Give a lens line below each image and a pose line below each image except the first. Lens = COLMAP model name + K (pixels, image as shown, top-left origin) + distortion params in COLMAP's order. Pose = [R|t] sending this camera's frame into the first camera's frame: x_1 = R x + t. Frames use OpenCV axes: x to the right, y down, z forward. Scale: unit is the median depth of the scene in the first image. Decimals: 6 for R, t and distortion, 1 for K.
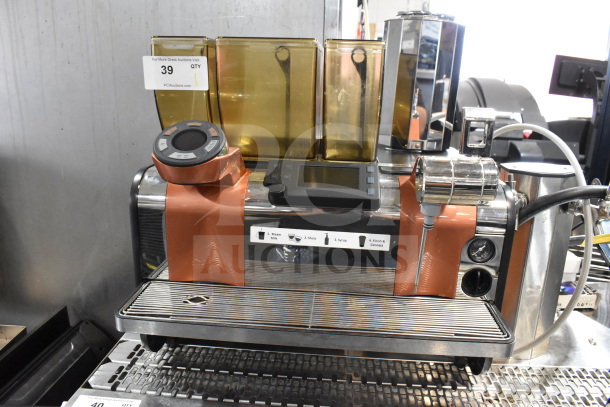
lens RADIAL K [[476.1, 0, 305.0], [0, 476.1, 203.5], [0, 0, 1]] dist [-0.085996, 0.002429]
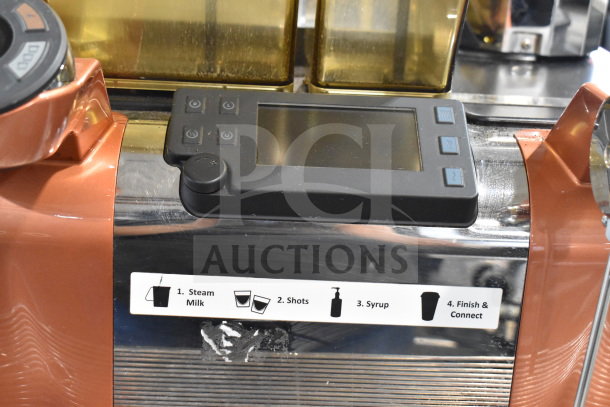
lens RADIAL K [[1027.6, 0, 305.0], [0, 1027.6, 203.5], [0, 0, 1]] dist [-0.003756, -0.093420]
pose [[0.992275, -0.013779, 0.123289, -0.075938], [0.006905, 0.998406, 0.056007, -0.047539], [-0.123865, -0.054723, 0.990789, 0.192908]]
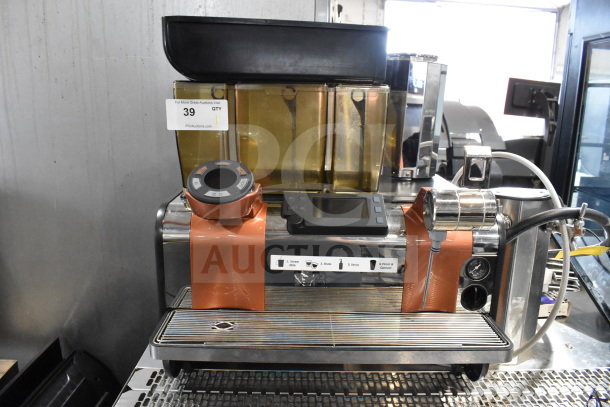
lens RADIAL K [[476.1, 0, 305.0], [0, 476.1, 203.5], [0, 0, 1]] dist [-0.085996, 0.002429]
pose [[0.995771, -0.026897, 0.087839, -0.125318], [0.030355, 0.998806, -0.038271, -0.024766], [-0.086705, 0.040776, 0.995399, -0.088621]]
